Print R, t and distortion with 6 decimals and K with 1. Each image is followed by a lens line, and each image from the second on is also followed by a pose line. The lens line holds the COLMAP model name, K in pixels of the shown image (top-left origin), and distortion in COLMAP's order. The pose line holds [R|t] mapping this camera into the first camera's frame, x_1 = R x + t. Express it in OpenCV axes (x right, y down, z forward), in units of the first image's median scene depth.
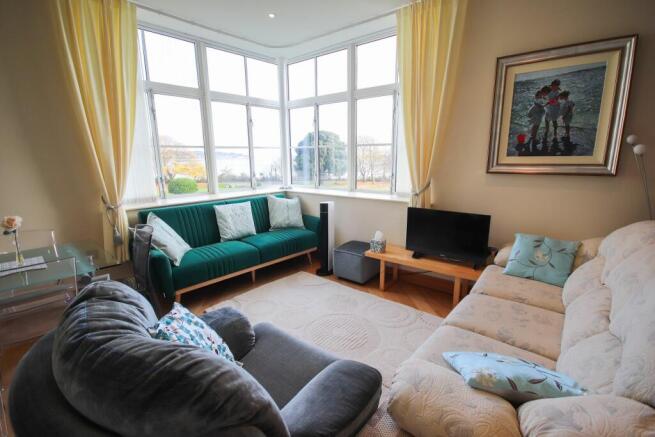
lens RADIAL K [[302.3, 0, 330.5], [0, 302.3, 220.2], [0, 0, 1]] dist [0.000773, -0.000151]
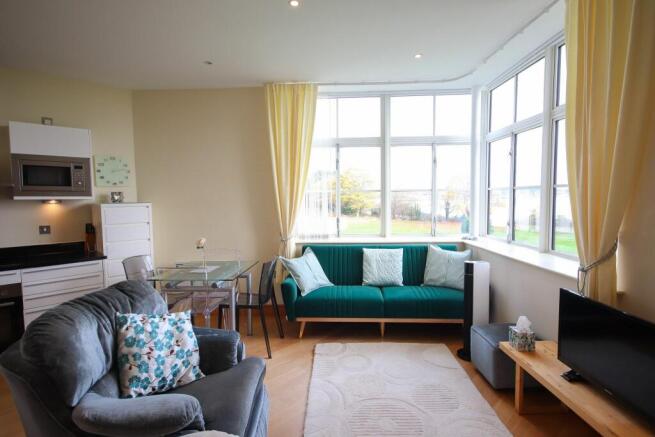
lens RADIAL K [[344.5, 0, 327.5], [0, 344.5, 218.5], [0, 0, 1]] dist [-0.000211, 0.000009]
pose [[0.629805, 0.054029, -0.774872, 0.414434], [-0.157148, 0.985812, -0.058990, -0.057374], [0.760690, 0.158921, 0.629360, 0.157806]]
